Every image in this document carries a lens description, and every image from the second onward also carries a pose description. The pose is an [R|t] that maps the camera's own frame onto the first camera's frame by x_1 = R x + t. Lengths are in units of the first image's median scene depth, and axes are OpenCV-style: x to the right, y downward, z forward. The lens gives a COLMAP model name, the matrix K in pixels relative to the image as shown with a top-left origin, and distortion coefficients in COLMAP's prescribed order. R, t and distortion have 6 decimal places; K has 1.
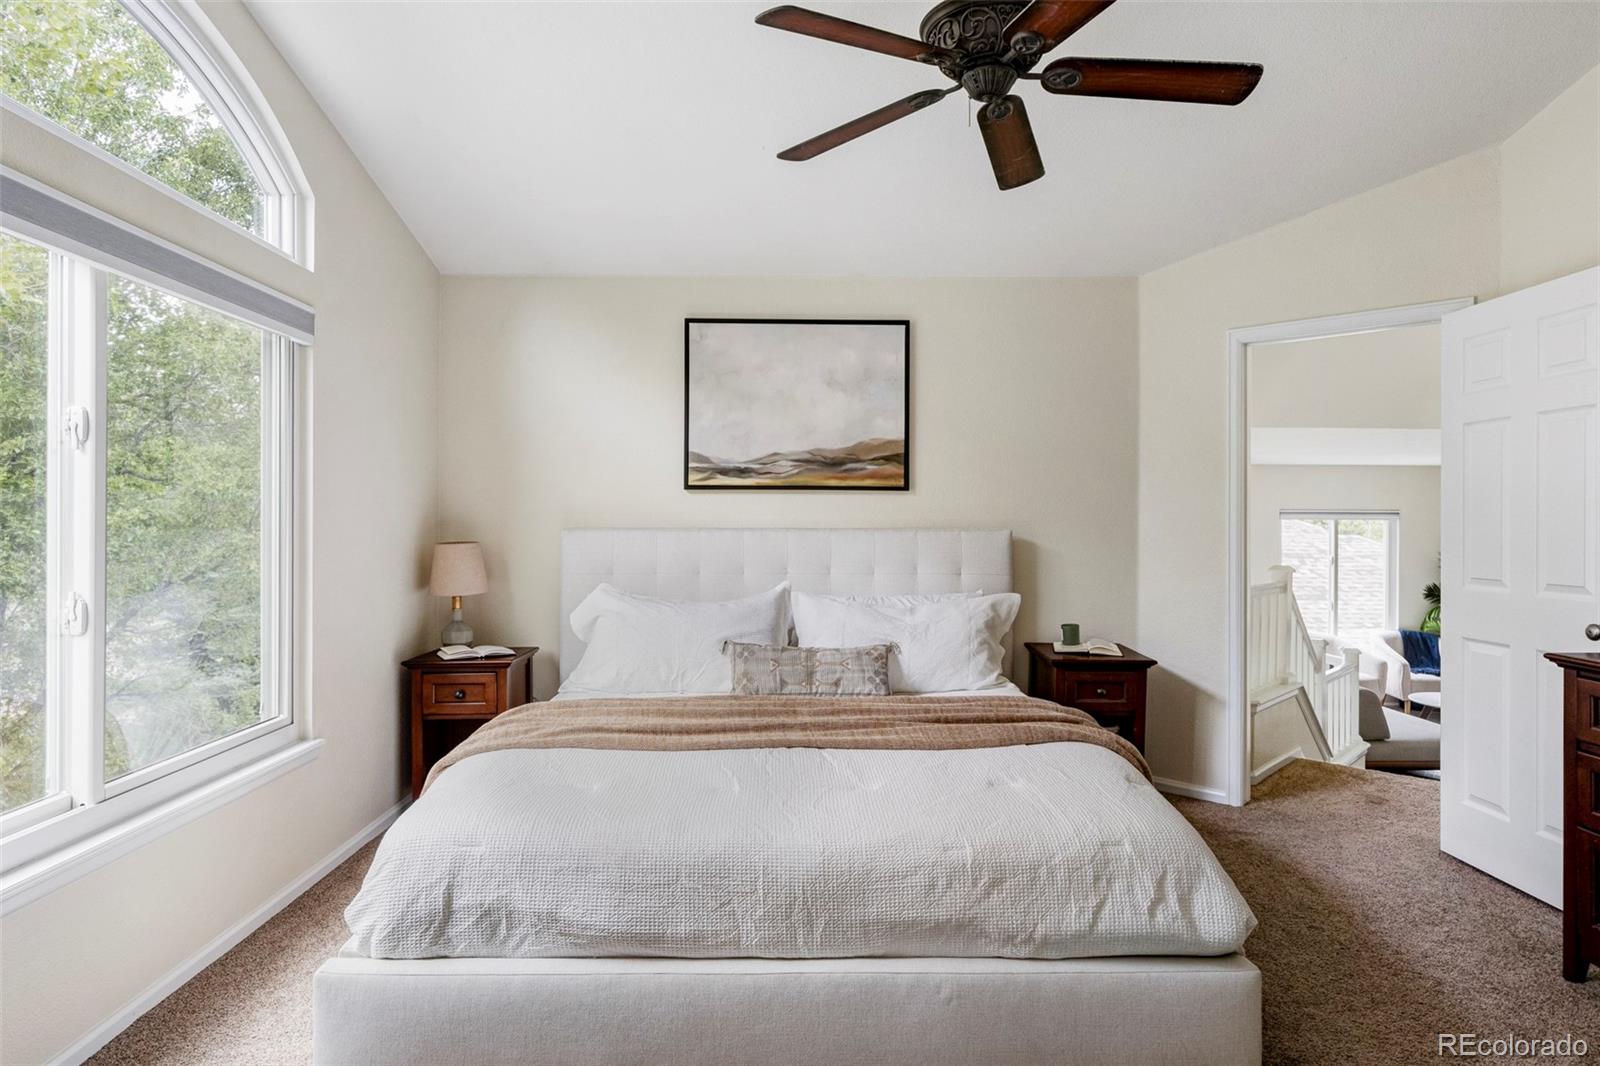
lens RADIAL K [[864.3, 0, 800.5], [0, 864.3, 531.0], [0, 0, 1]] dist [-0.005715, 0.004381]
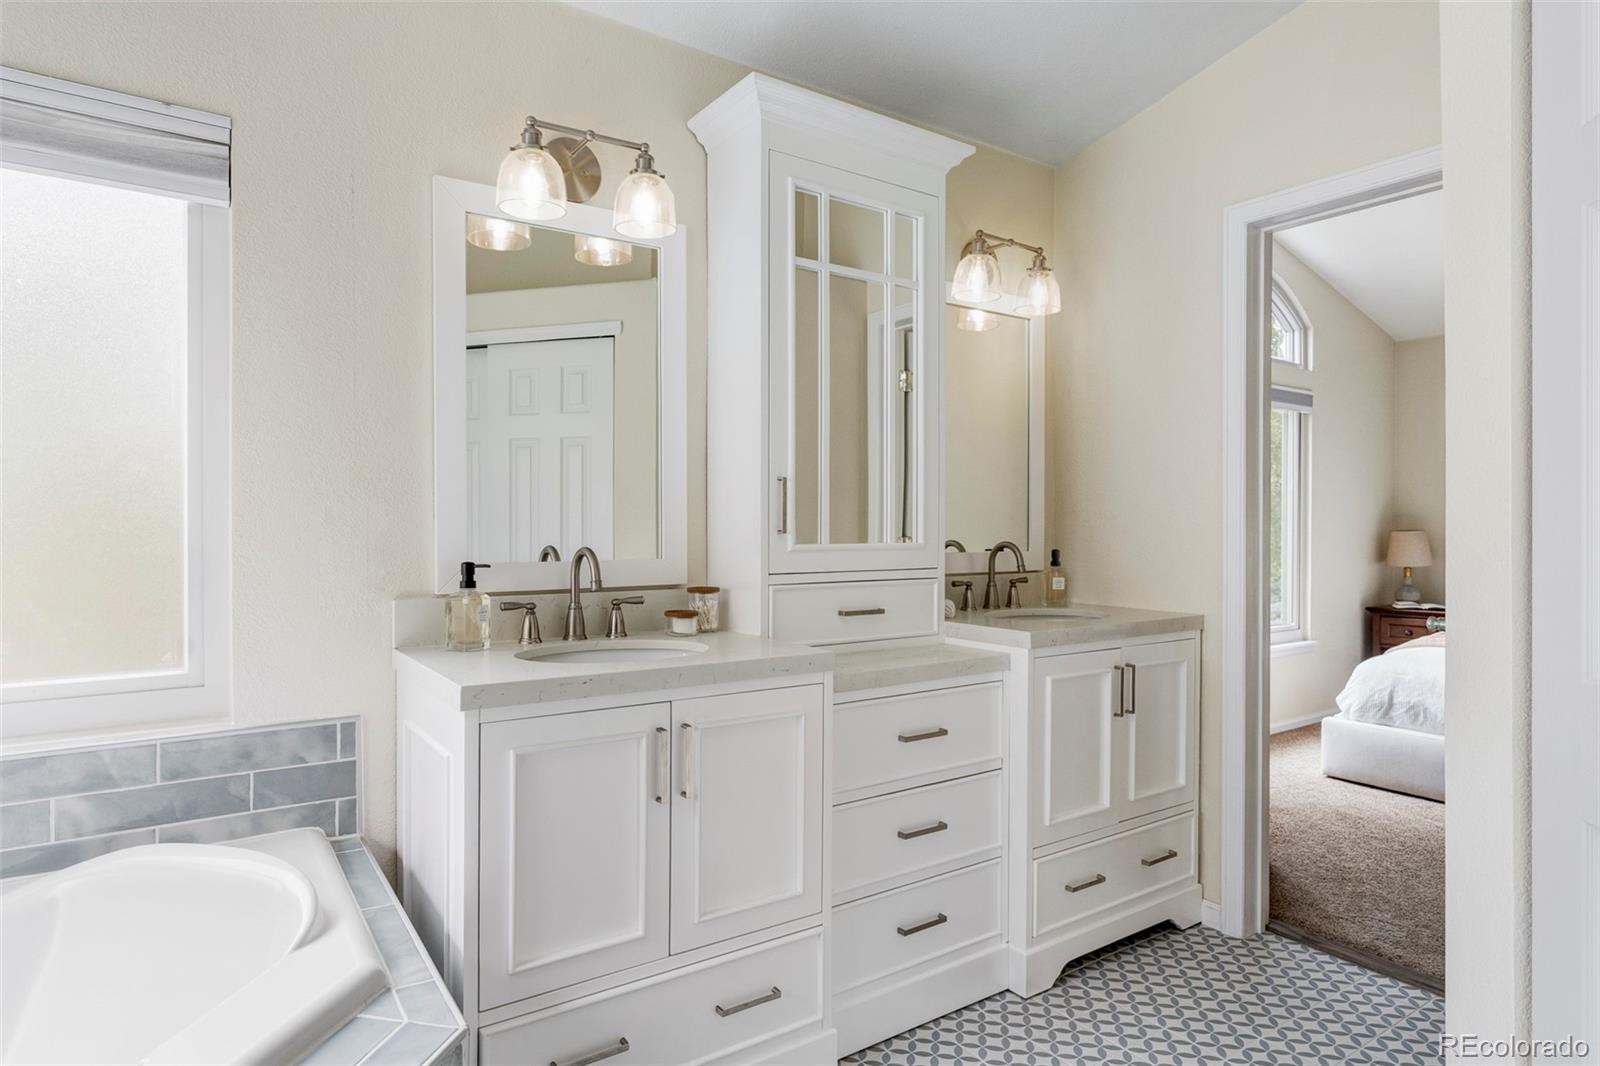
lens RADIAL K [[864.3, 0, 823.5], [0, 864.3, 531.4], [0, 0, 1]] dist [-0.005715, 0.004381]
pose [[0.546735, 0.001785, -0.837304, 0.351526], [-0.003961, 0.999992, -0.000454, 0.028195], [0.837296, 0.003565, 0.546738, -0.769187]]
